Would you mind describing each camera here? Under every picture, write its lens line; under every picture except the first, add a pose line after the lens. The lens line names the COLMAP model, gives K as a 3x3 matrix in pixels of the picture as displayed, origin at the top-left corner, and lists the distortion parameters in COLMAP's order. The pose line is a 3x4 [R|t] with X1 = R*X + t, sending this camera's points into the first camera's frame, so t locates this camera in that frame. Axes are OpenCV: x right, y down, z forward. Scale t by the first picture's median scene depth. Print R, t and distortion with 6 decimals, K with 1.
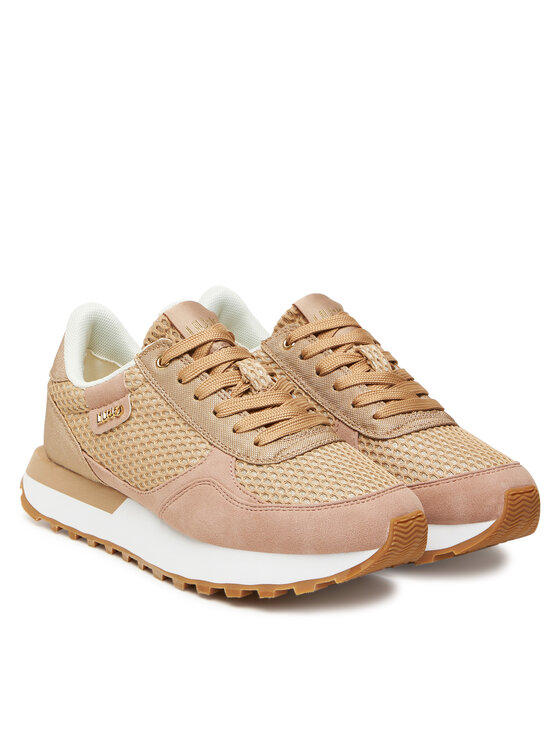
lens RADIAL K [[1693.0, 0, 280.0], [0, 1693.0, 373.0], [0, 0, 1]] dist [0.012382, 0.001538]
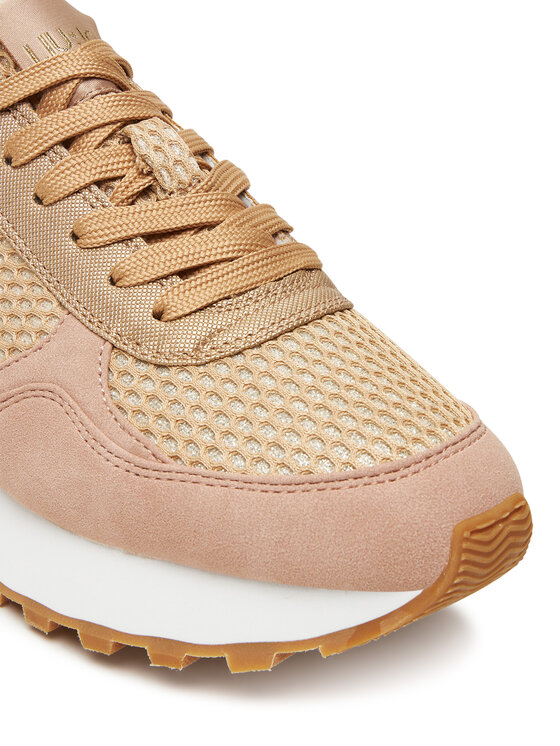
lens RADIAL K [[1674.1, 0, 280.0], [0, 1674.1, 373.0], [0, 0, 1]] dist [-0.028528, -0.624650]
pose [[0.999133, 0.037795, 0.017448, 0.011531], [-0.040210, 0.984700, 0.169557, -0.020098], [-0.010772, -0.170111, 0.985366, 0.556742]]
